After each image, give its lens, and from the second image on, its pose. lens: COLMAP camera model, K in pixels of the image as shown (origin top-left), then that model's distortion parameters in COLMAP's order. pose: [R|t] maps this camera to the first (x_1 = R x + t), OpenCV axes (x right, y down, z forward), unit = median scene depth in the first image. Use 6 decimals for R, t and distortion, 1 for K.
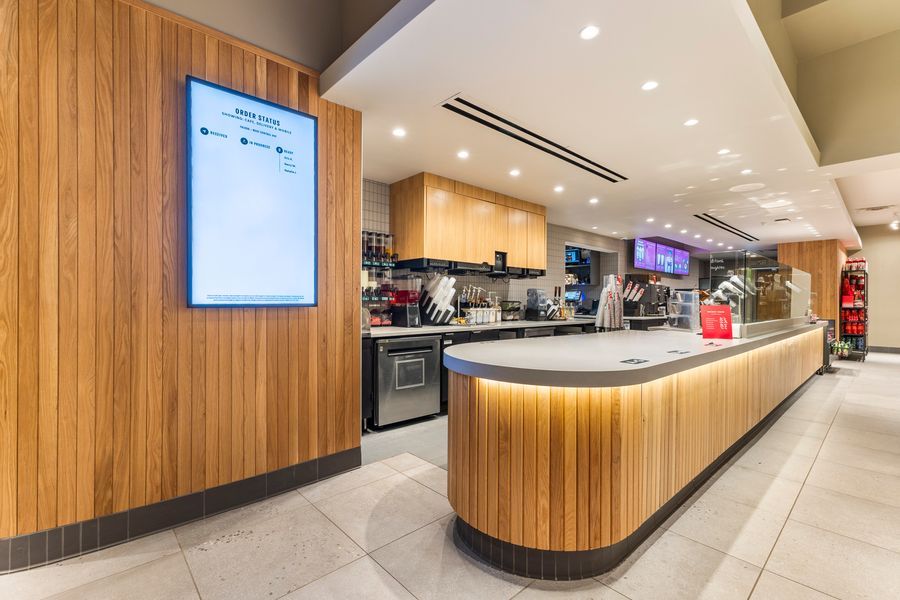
lens RADIAL K [[393.0, 0, 454.0], [0, 393.0, 304.4], [0, 0, 1]] dist [0.011593, -0.004043]
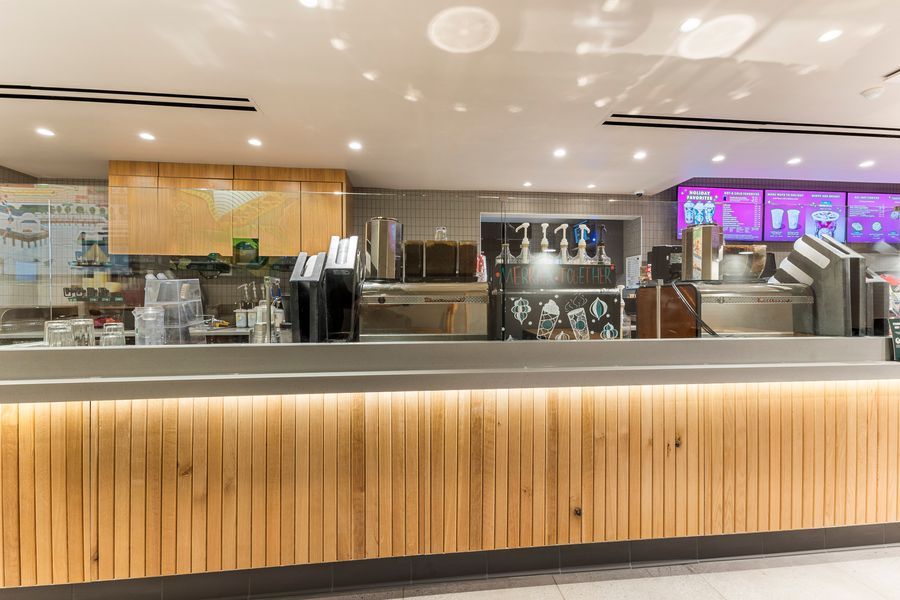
lens RADIAL K [[393.0, 0, 448.0], [0, 393.0, 301.5], [0, 0, 1]] dist [0.011593, -0.004043]
pose [[0.808797, -0.009053, -0.588018, 0.978828], [0.003957, 0.999943, -0.009952, 0.002944], [0.588074, 0.005722, 0.808787, 0.642552]]
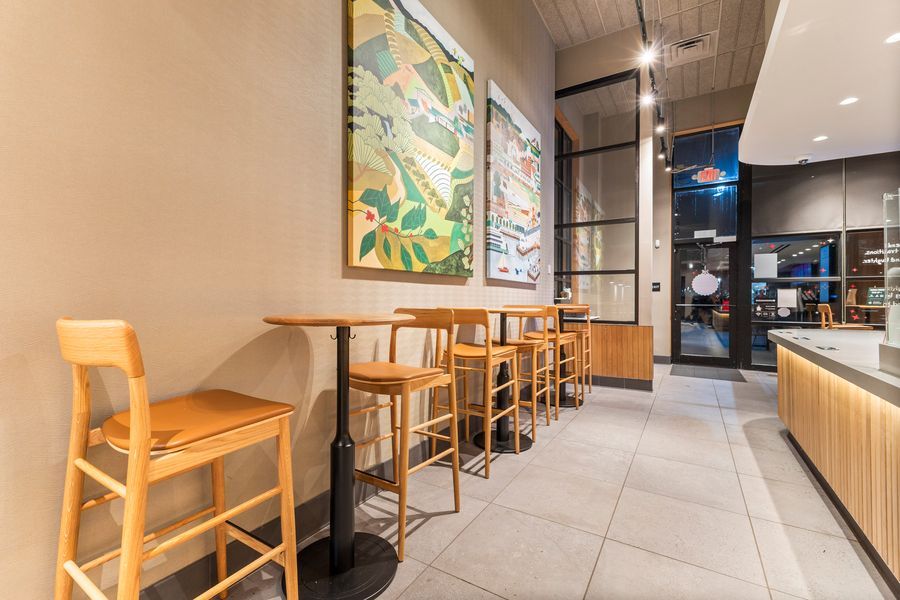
lens RADIAL K [[393.0, 0, 445.0], [0, 393.0, 294.8], [0, 0, 1]] dist [0.011593, -0.004043]
pose [[-0.961528, -0.013855, -0.274356, 0.985403], [-0.012721, 0.999902, -0.005911, -0.002173], [0.274411, -0.002194, -0.961610, 0.923132]]
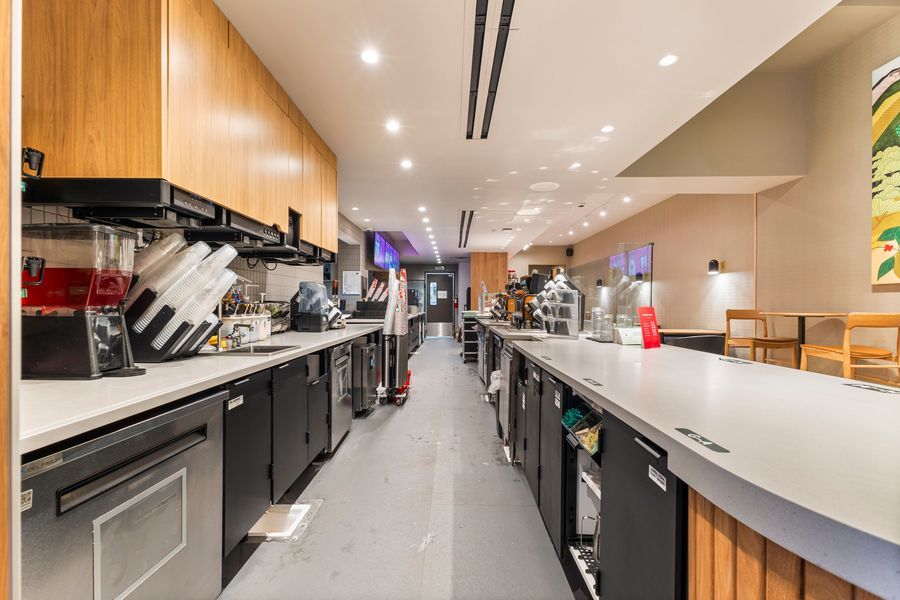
lens RADIAL K [[393.0, 0, 447.0], [0, 393.0, 305.2], [0, 0, 1]] dist [0.011593, -0.004043]
pose [[0.686560, -0.004489, 0.727059, -0.143525], [0.003072, 0.999990, 0.003273, -0.004135], [-0.727067, -0.000013, 0.686567, 0.503288]]
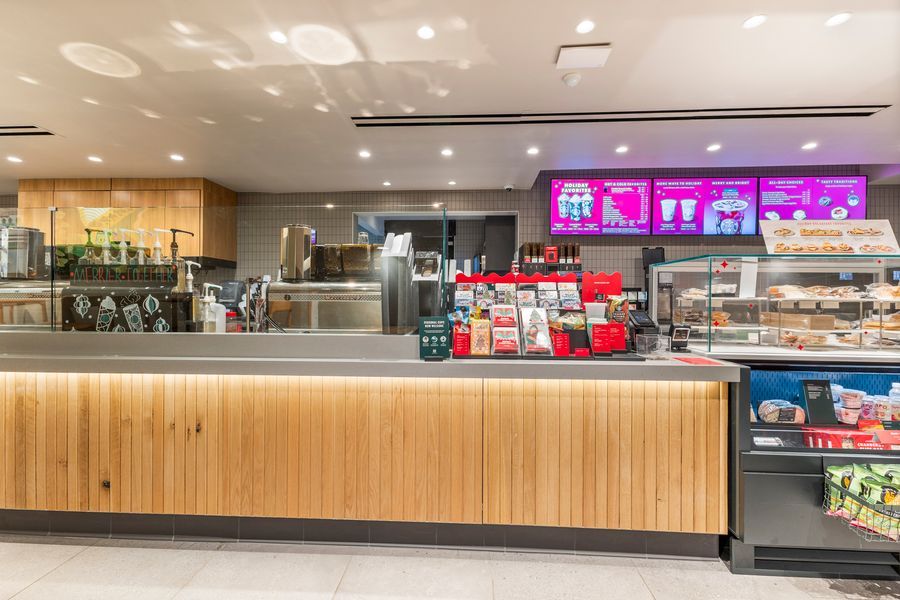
lens RADIAL K [[393.0, 0, 454.1], [0, 393.0, 297.4], [0, 0, 1]] dist [0.011593, -0.004043]
pose [[0.704955, -0.004123, -0.709240, 1.404867], [-0.003891, 0.999946, -0.009680, 0.001740], [0.709241, 0.009584, 0.704901, 0.968909]]
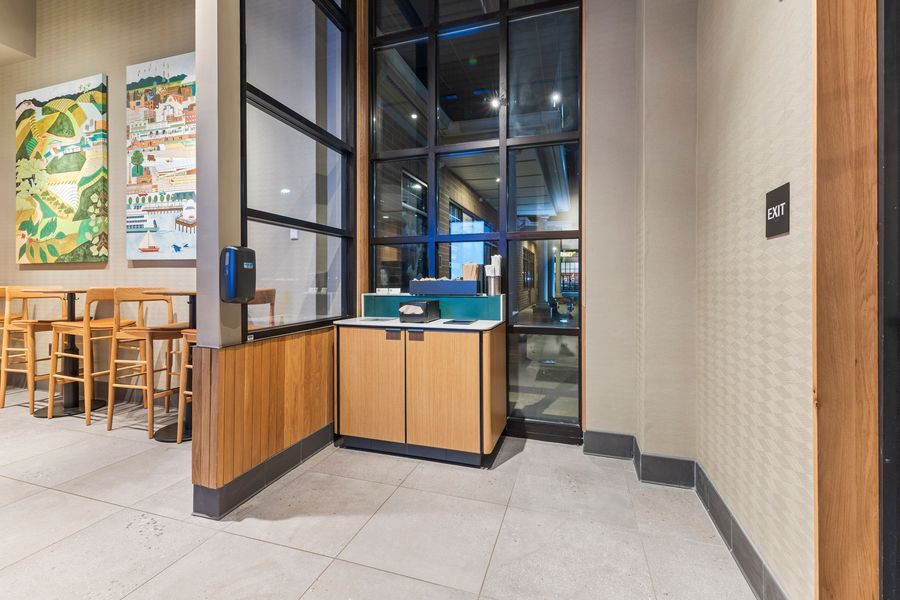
lens RADIAL K [[393.0, 0, 450.2], [0, 393.0, 282.7], [0, 0, 1]] dist [0.011593, -0.004043]
pose [[-0.495914, -0.008118, 0.868334, -0.380729], [-0.001725, 0.999964, 0.008364, -0.003105], [-0.868370, 0.002650, -0.495910, -0.000139]]
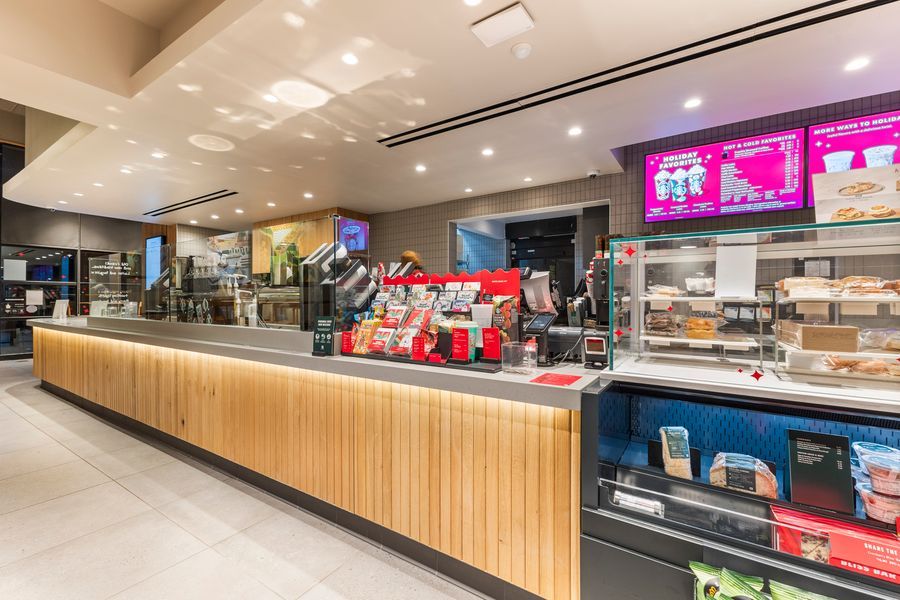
lens RADIAL K [[393.0, 0, 452.0], [0, 393.0, 299.3], [0, 0, 1]] dist [0.011593, -0.004043]
pose [[0.244249, -0.008203, -0.969678, 1.572675], [-0.005078, 0.999940, -0.009738, 0.001729], [0.969699, 0.007302, 0.244193, 1.262923]]
